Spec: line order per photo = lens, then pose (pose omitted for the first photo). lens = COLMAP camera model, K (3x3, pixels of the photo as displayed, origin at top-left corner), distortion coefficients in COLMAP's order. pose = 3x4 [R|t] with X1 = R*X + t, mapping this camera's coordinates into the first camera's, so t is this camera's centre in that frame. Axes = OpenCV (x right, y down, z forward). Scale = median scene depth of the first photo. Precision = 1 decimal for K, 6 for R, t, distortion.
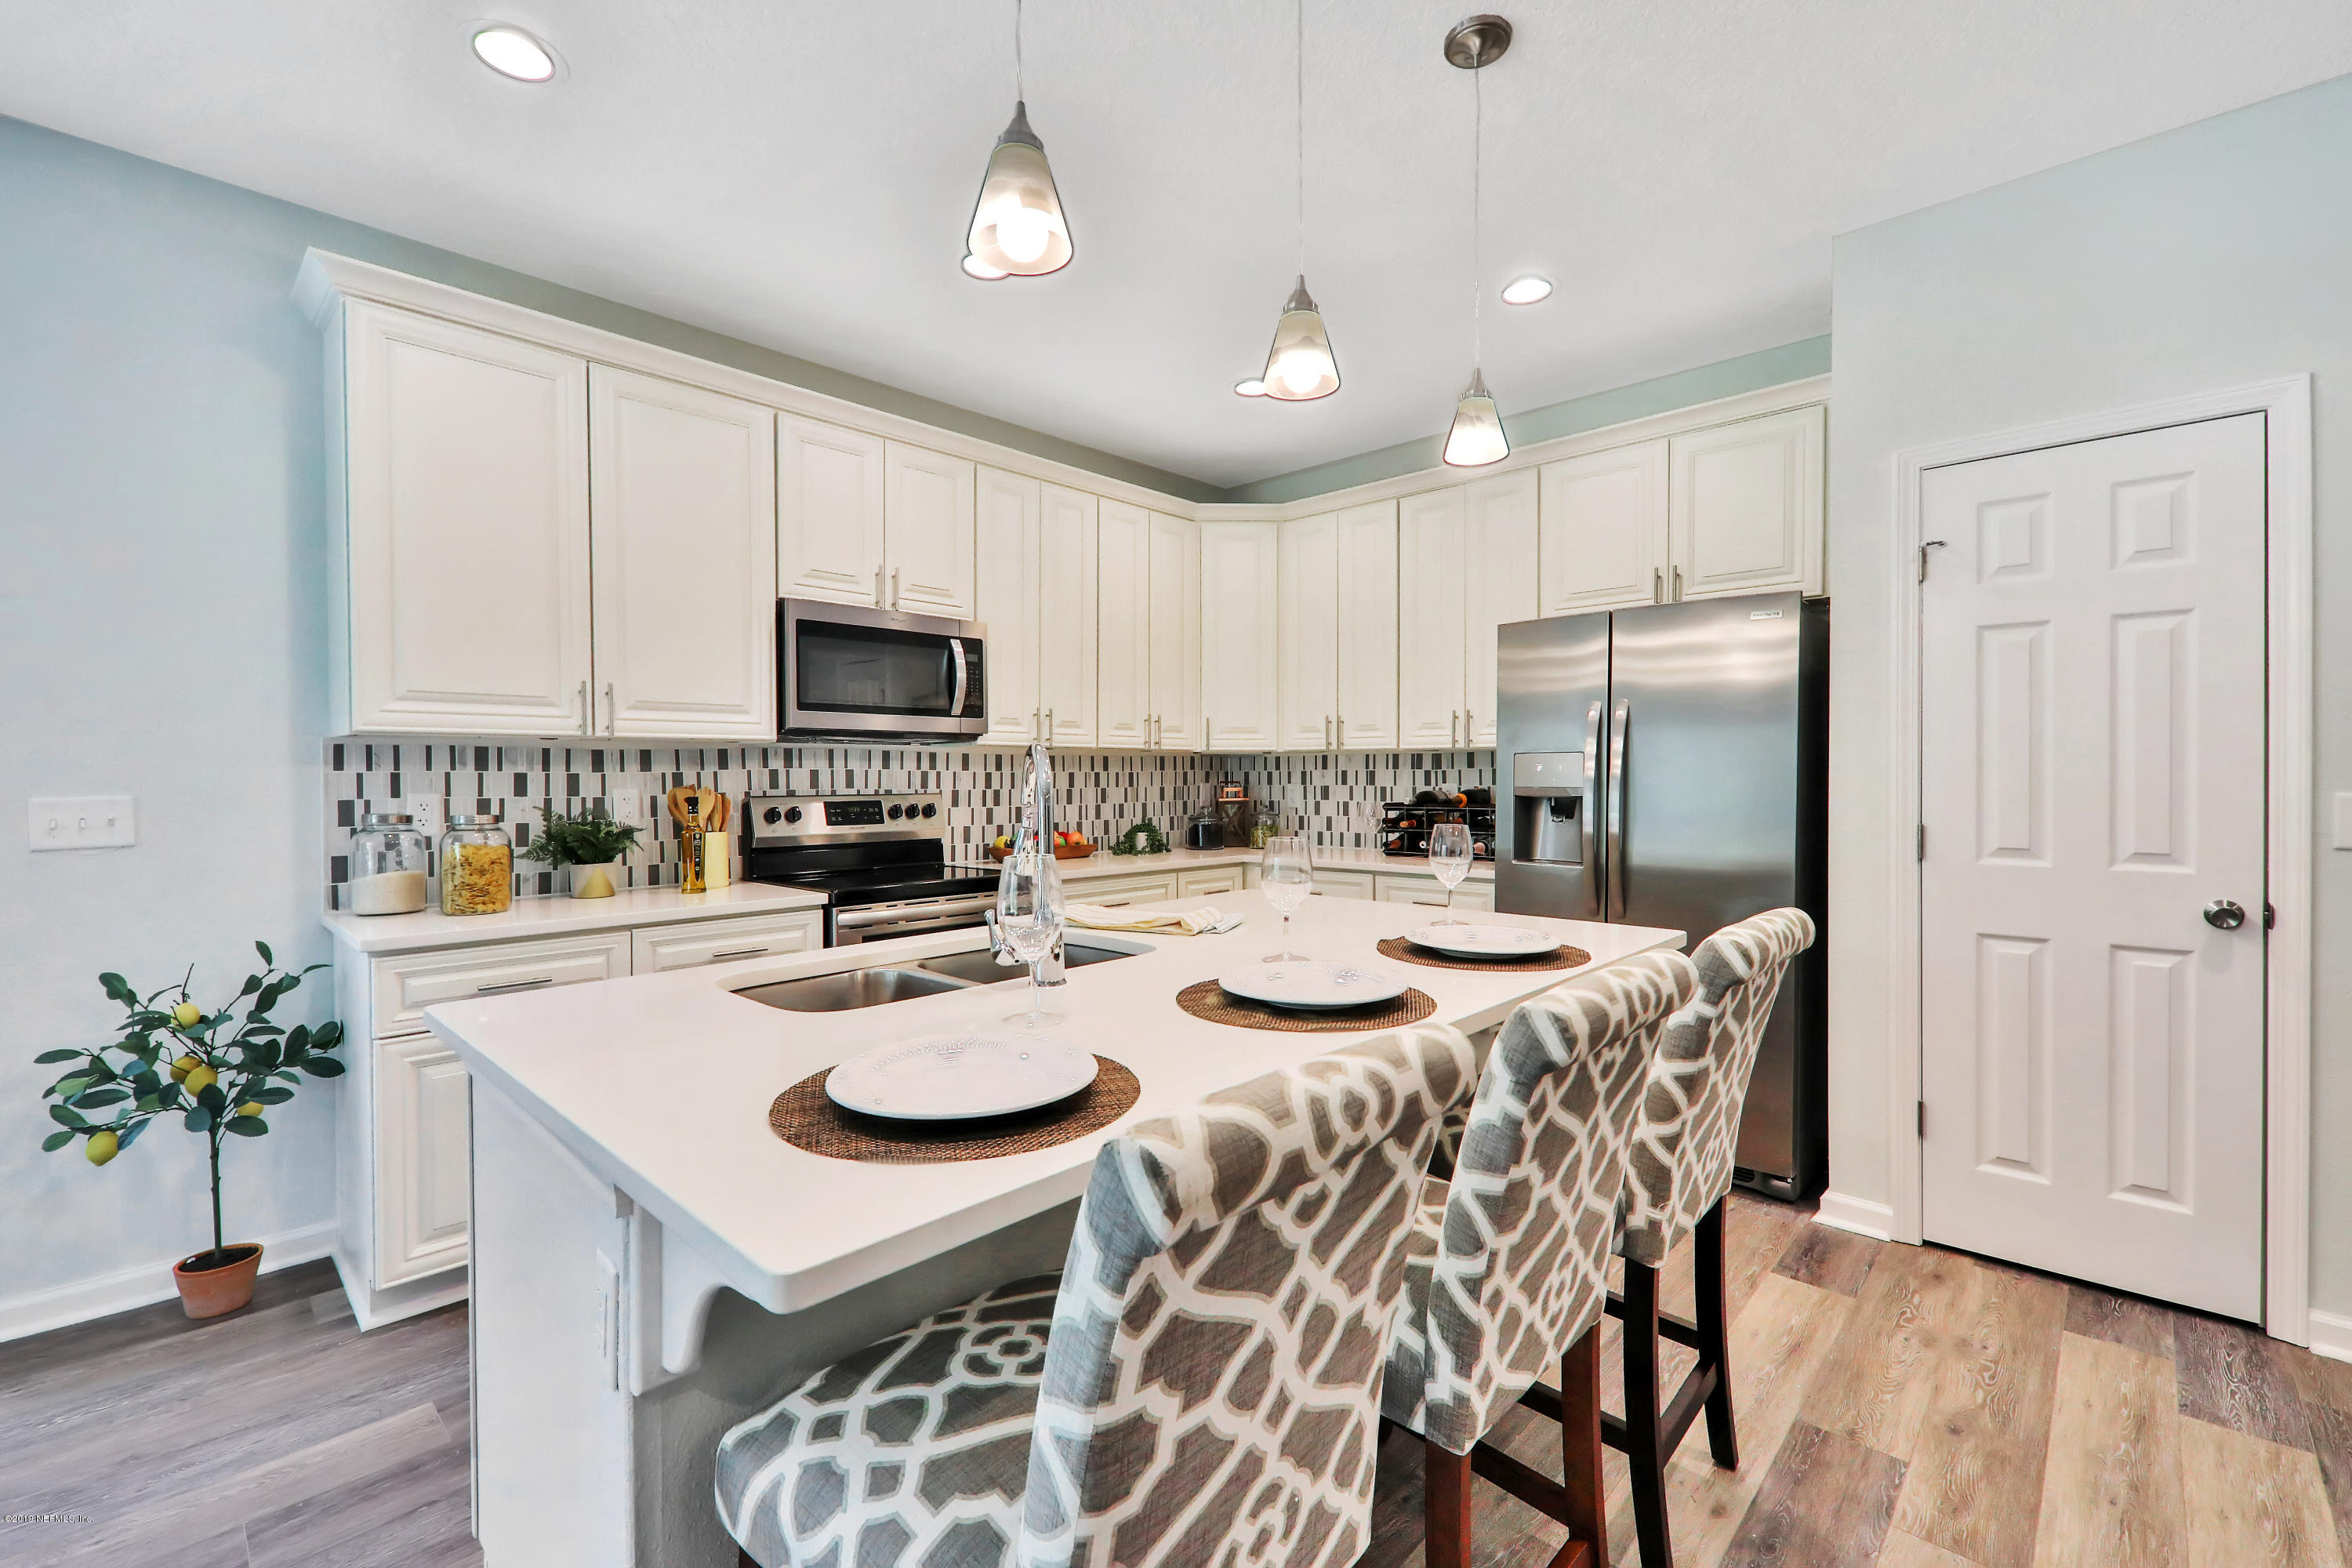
lens RADIAL K [[1022.4, 0, 1172.2], [0, 1022.4, 783.2], [0, 0, 1]] dist [0.019382, 0.000361]
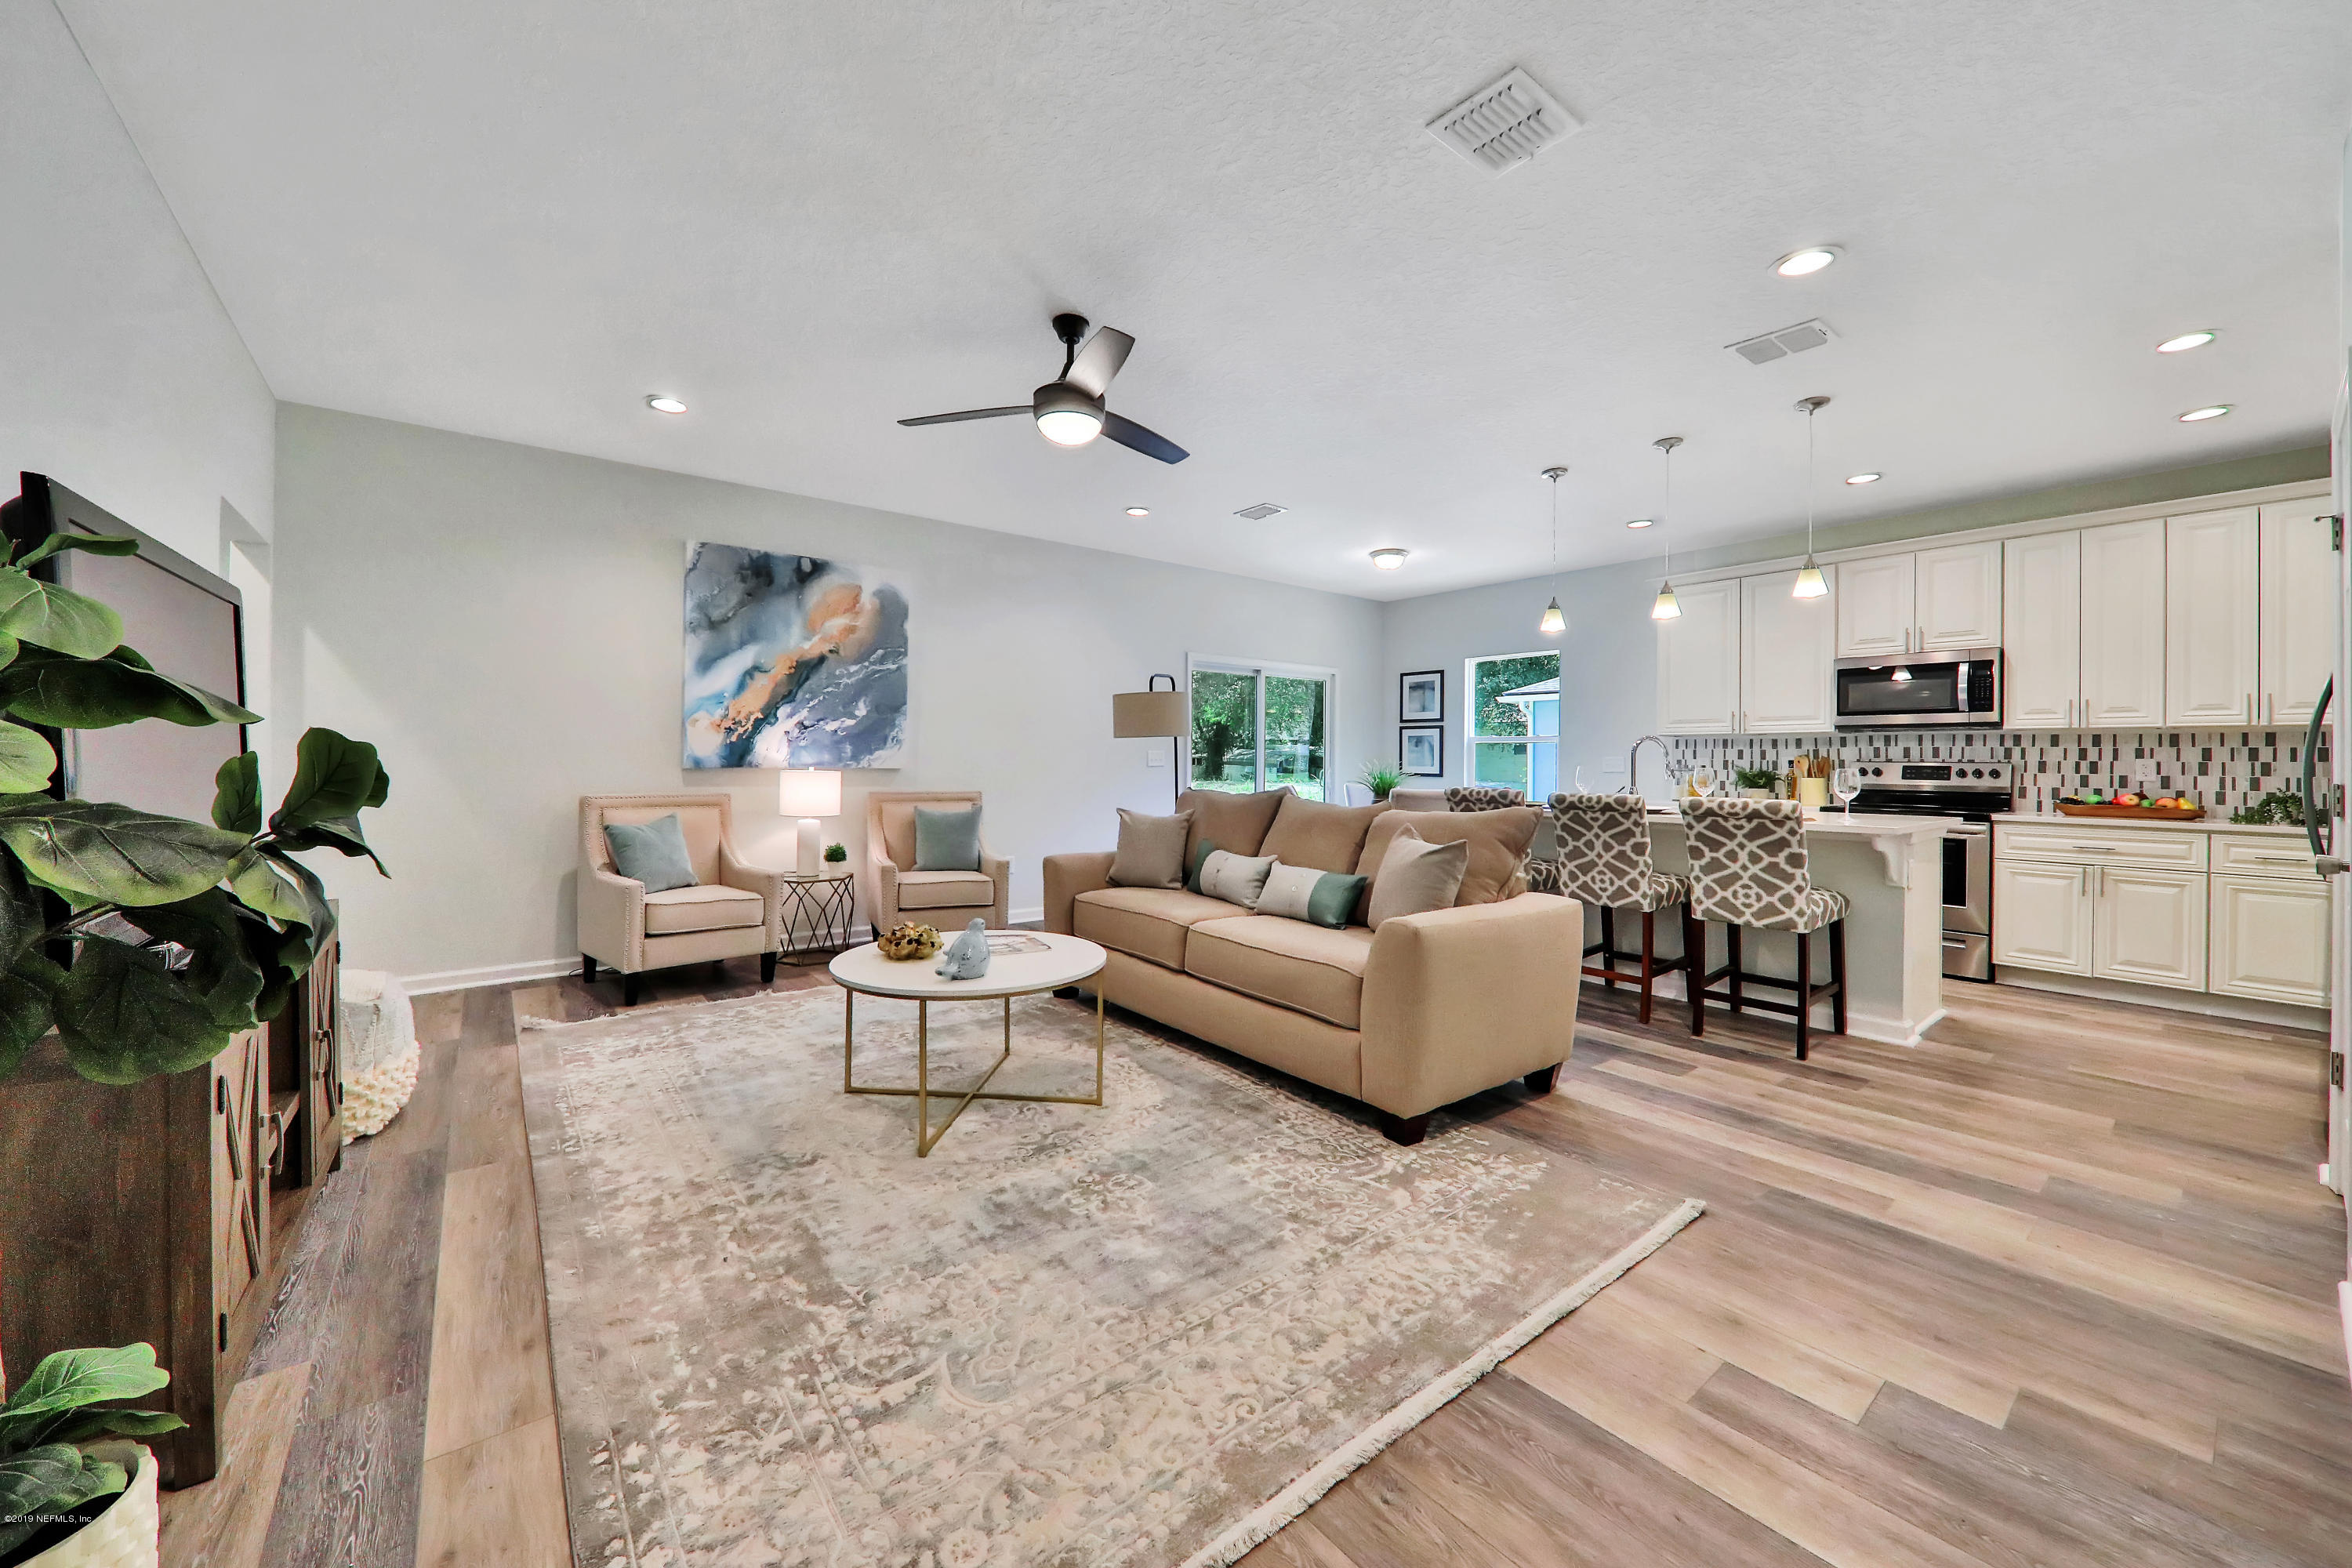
lens RADIAL K [[870.9, 0, 1168.1], [0, 870.9, 760.6], [0, 0, 1]] dist [0.002178, -0.002734]
pose [[-0.126922, 0.000963, -0.991912, 1.293578], [-0.017194, 0.999847, 0.003171, 0.026753], [0.991764, 0.017457, -0.126886, -0.041195]]
